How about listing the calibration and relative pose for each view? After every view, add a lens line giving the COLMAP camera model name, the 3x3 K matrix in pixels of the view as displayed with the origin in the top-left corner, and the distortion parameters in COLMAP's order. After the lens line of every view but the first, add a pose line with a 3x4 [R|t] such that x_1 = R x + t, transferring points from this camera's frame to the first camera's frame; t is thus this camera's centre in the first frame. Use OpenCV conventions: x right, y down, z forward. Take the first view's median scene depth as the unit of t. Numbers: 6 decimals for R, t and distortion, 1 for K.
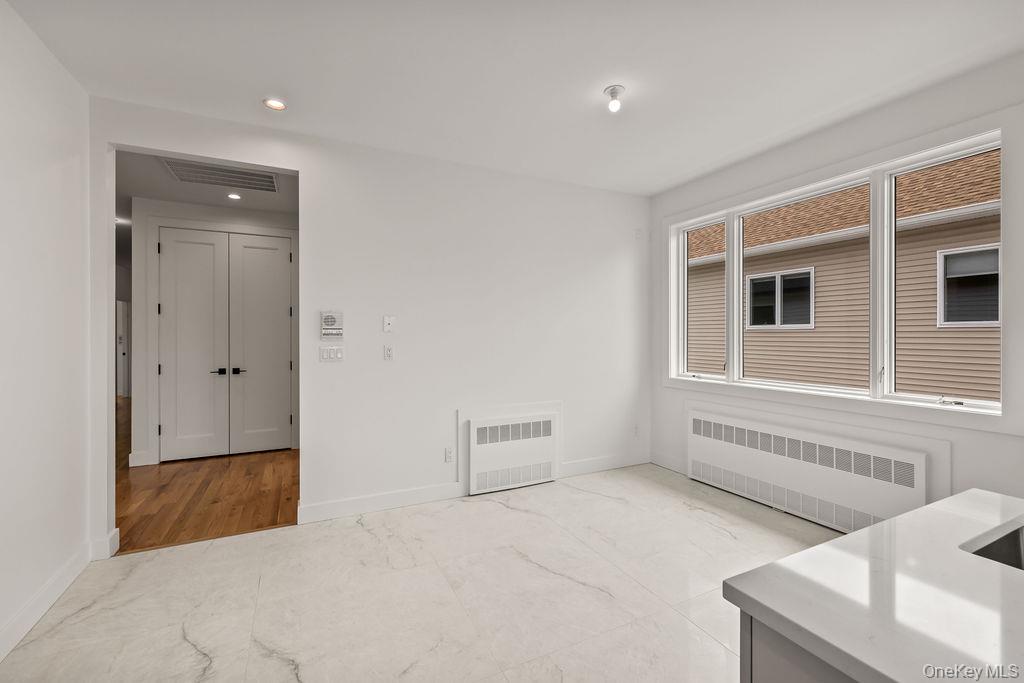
lens RADIAL K [[433.8, 0, 512.5], [0, 433.8, 336.9], [0, 0, 1]] dist [-0.009481, 0.000322]
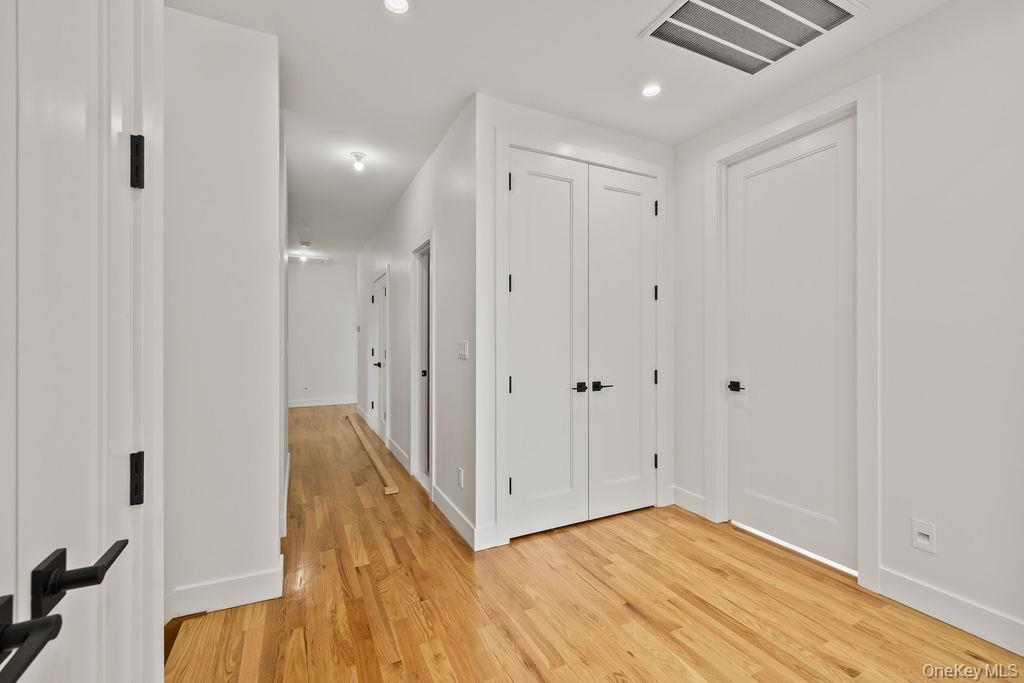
lens RADIAL K [[433.9, 0, 504.8], [0, 433.9, 343.3], [0, 0, 1]] dist [0.000352, 0.000132]
pose [[0.999866, -0.001853, -0.016291, -0.823179], [0.001843, 0.999998, -0.000592, 0.018770], [0.016292, 0.000562, 0.999867, 0.400789]]
